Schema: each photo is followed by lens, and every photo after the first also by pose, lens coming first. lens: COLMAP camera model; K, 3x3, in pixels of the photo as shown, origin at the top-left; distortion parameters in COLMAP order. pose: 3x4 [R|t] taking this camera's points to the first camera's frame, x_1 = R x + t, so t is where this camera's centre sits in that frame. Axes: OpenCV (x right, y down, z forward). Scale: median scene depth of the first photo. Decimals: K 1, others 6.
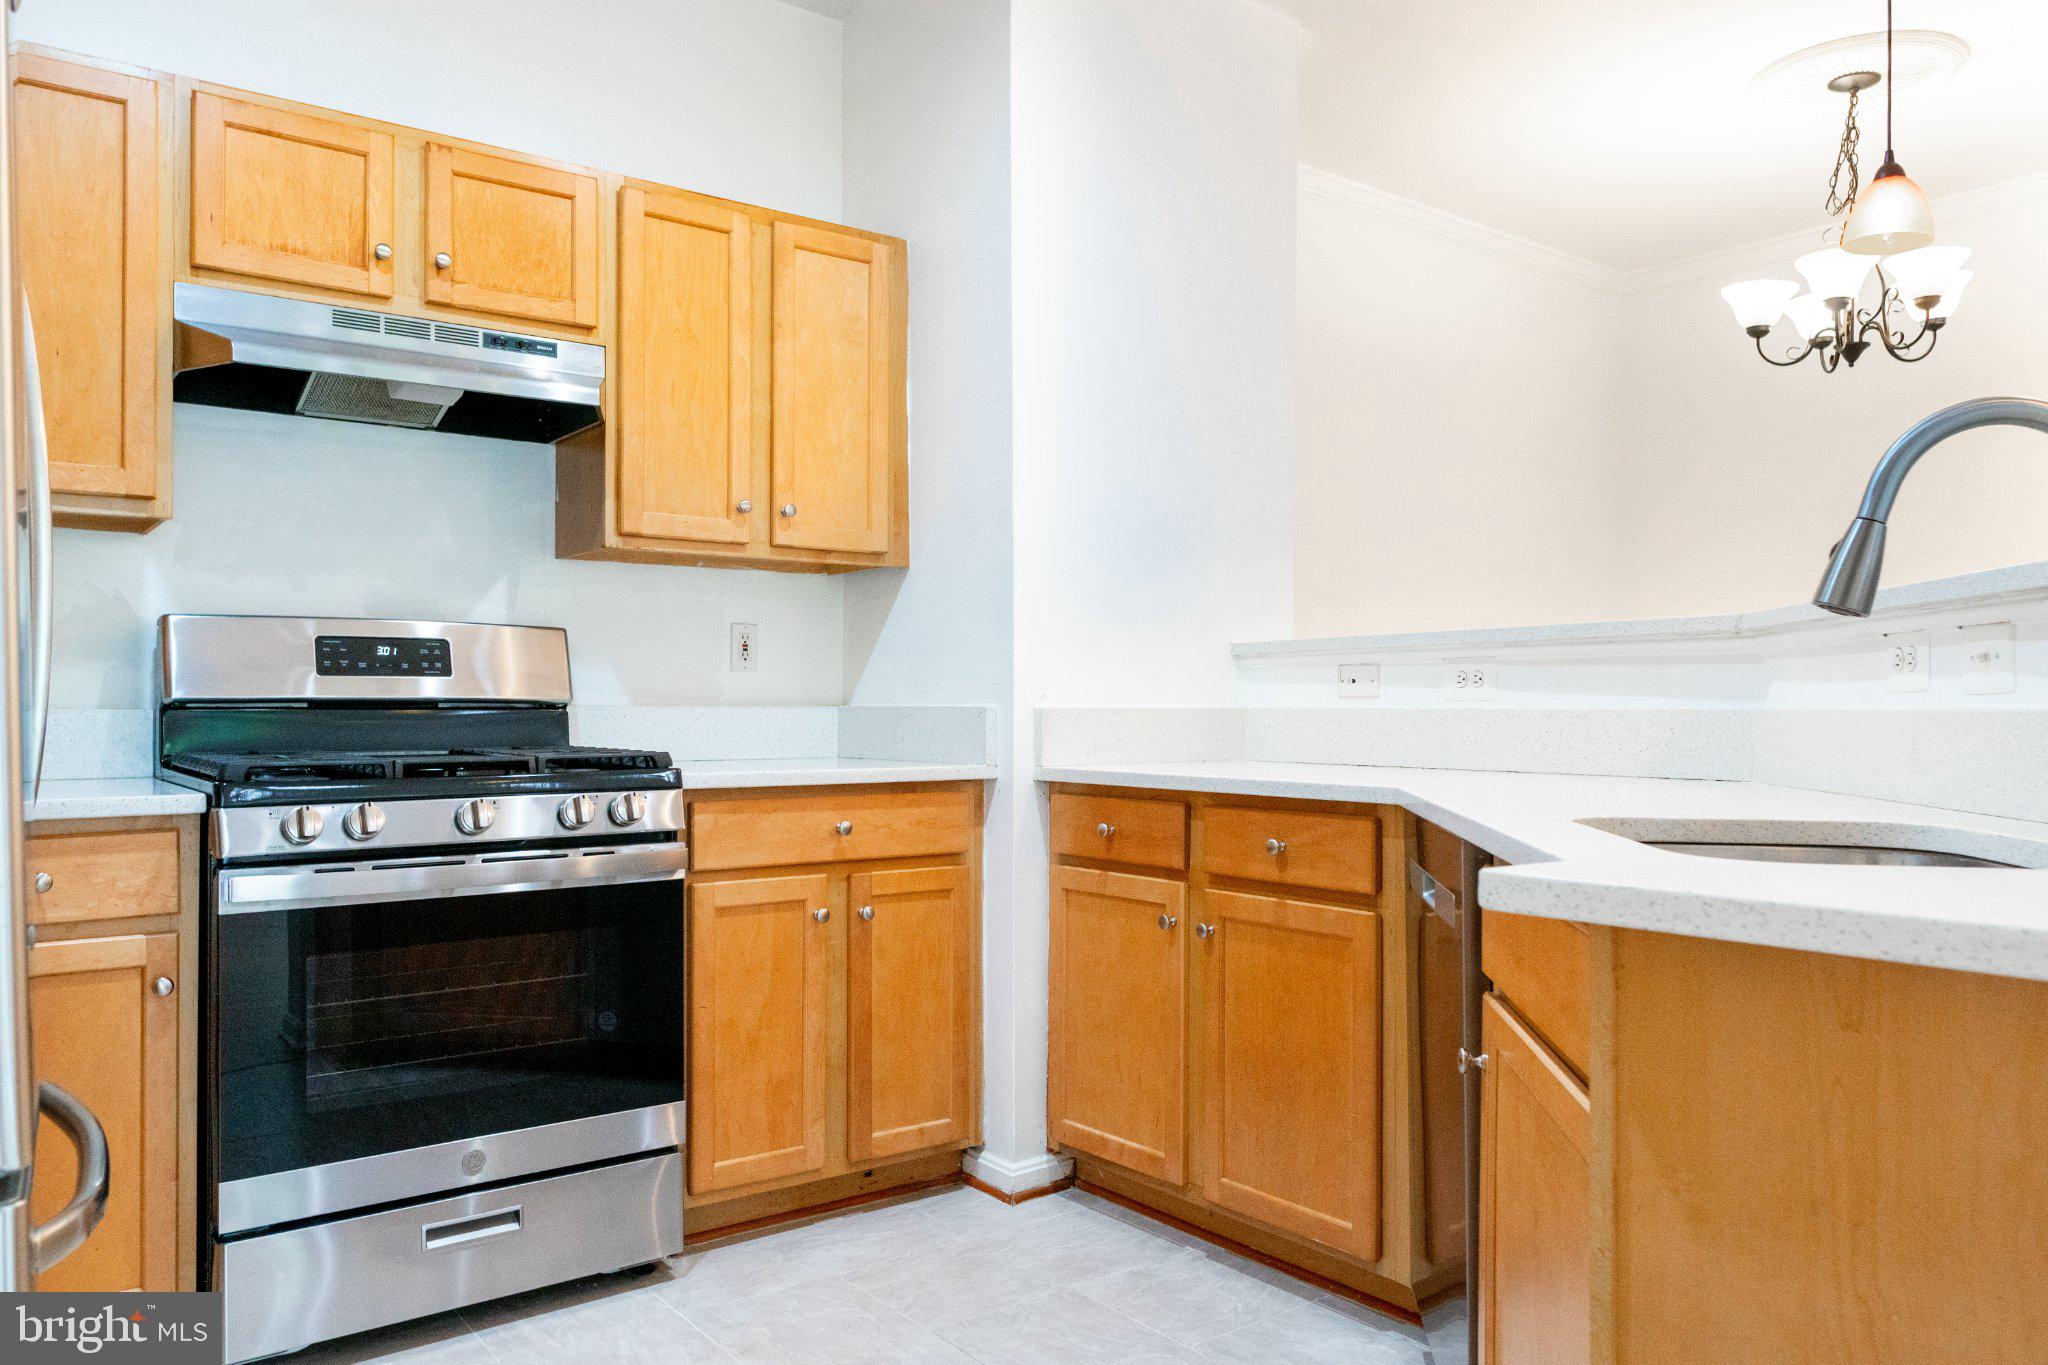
lens RADIAL K [[1430.5, 0, 1024.9], [0, 1430.5, 686.9], [0, 0, 1]] dist [0.003300, -0.004471]
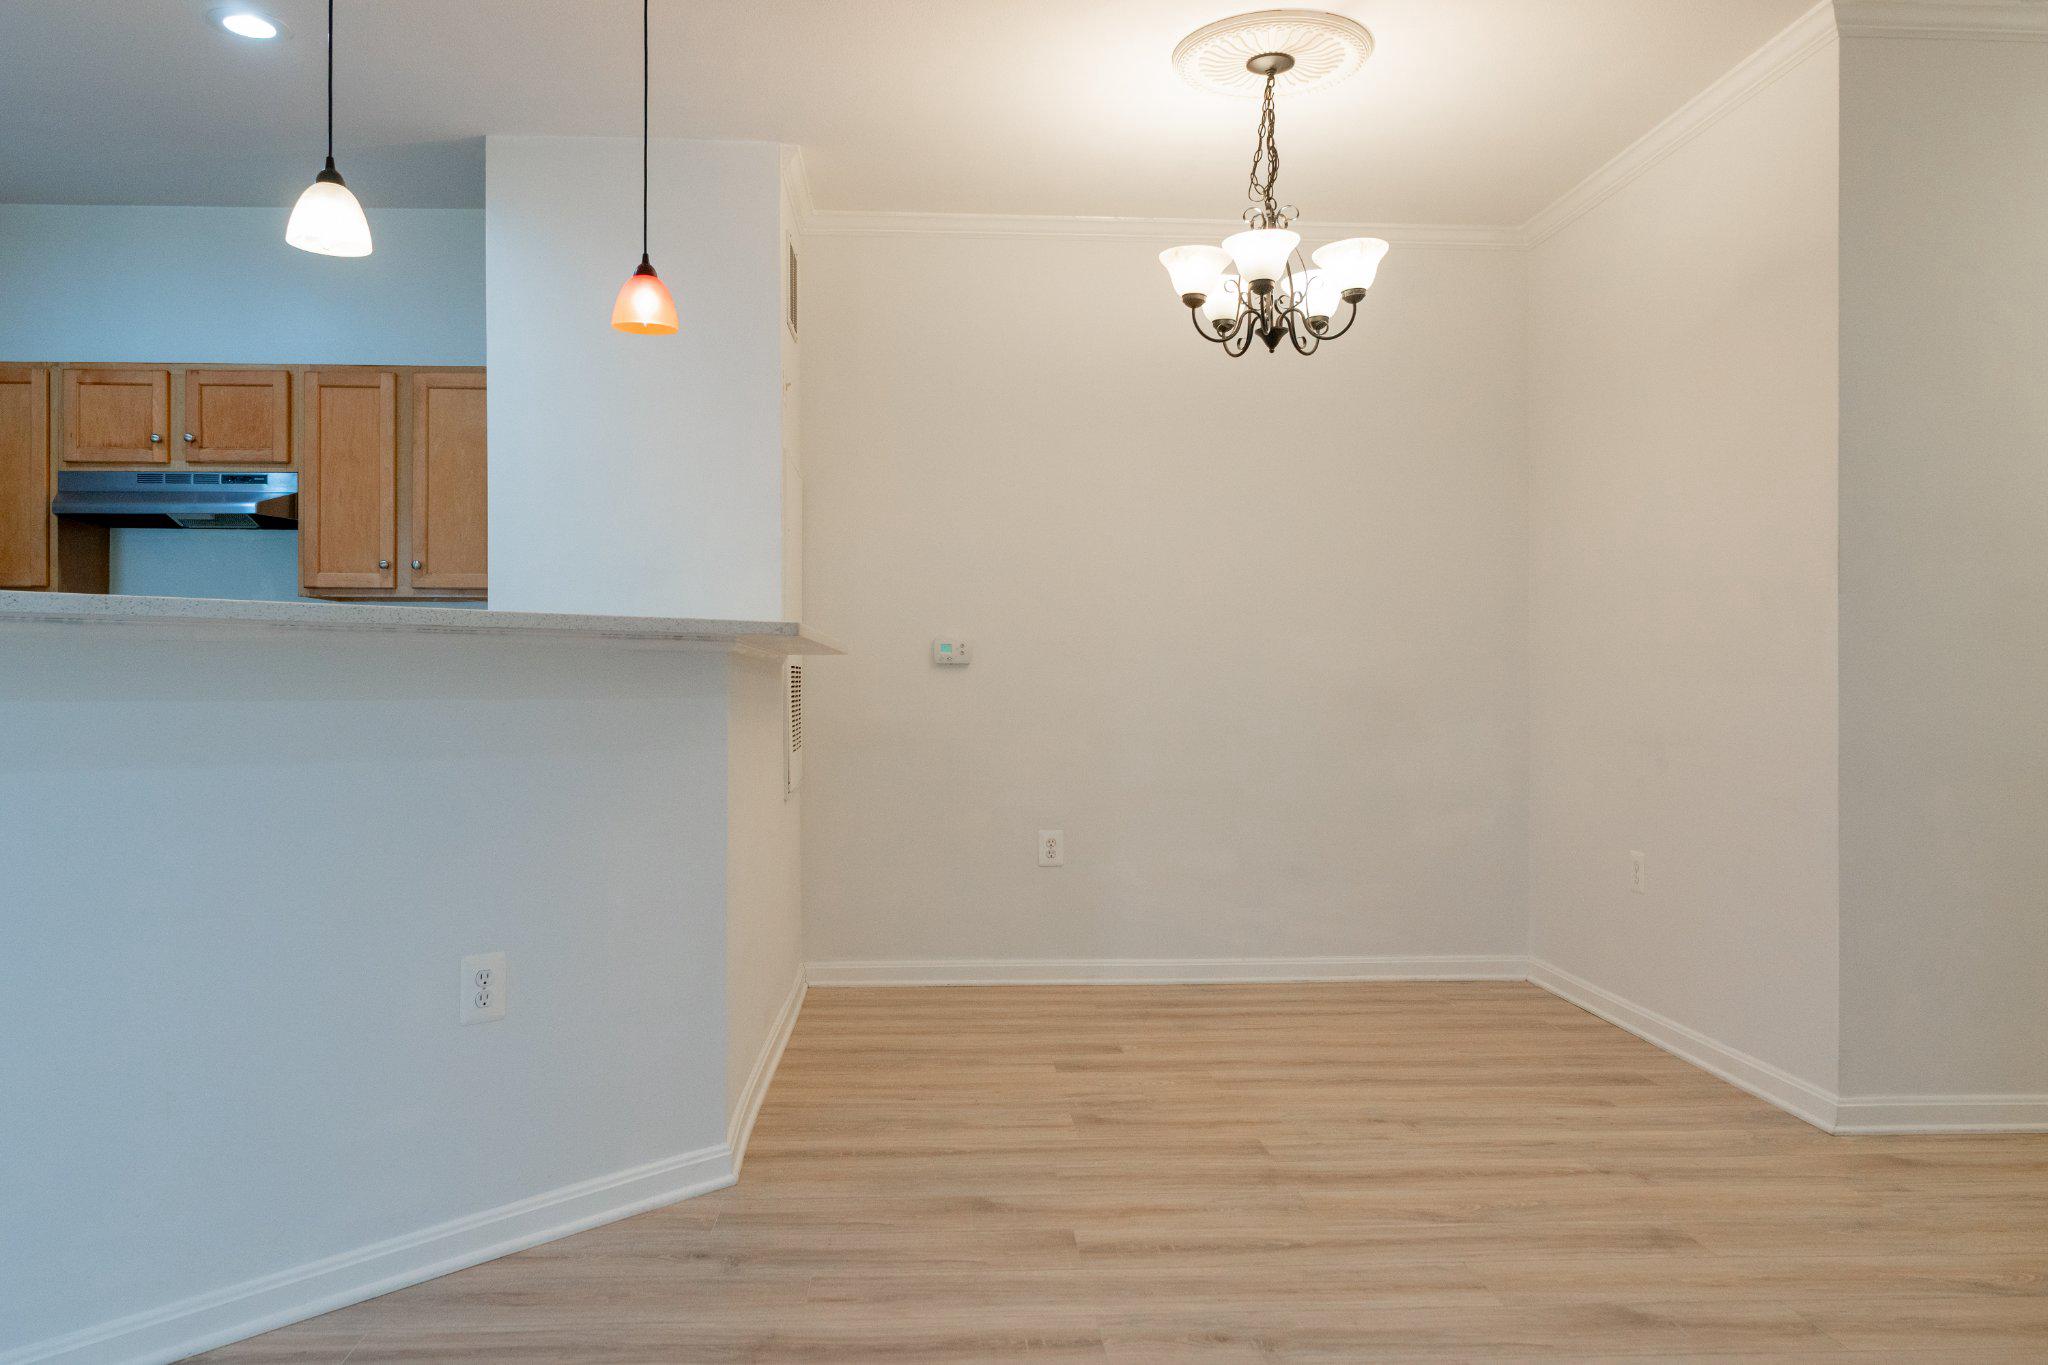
lens RADIAL K [[1430.5, 0, 1026.3], [0, 1430.5, 673.9], [0, 0, 1]] dist [0.003300, -0.004471]
pose [[0.826295, -0.003605, -0.563226, 1.376894], [0.004259, 0.999991, -0.000152, -0.006877], [0.563222, -0.002273, 0.826303, 0.134448]]
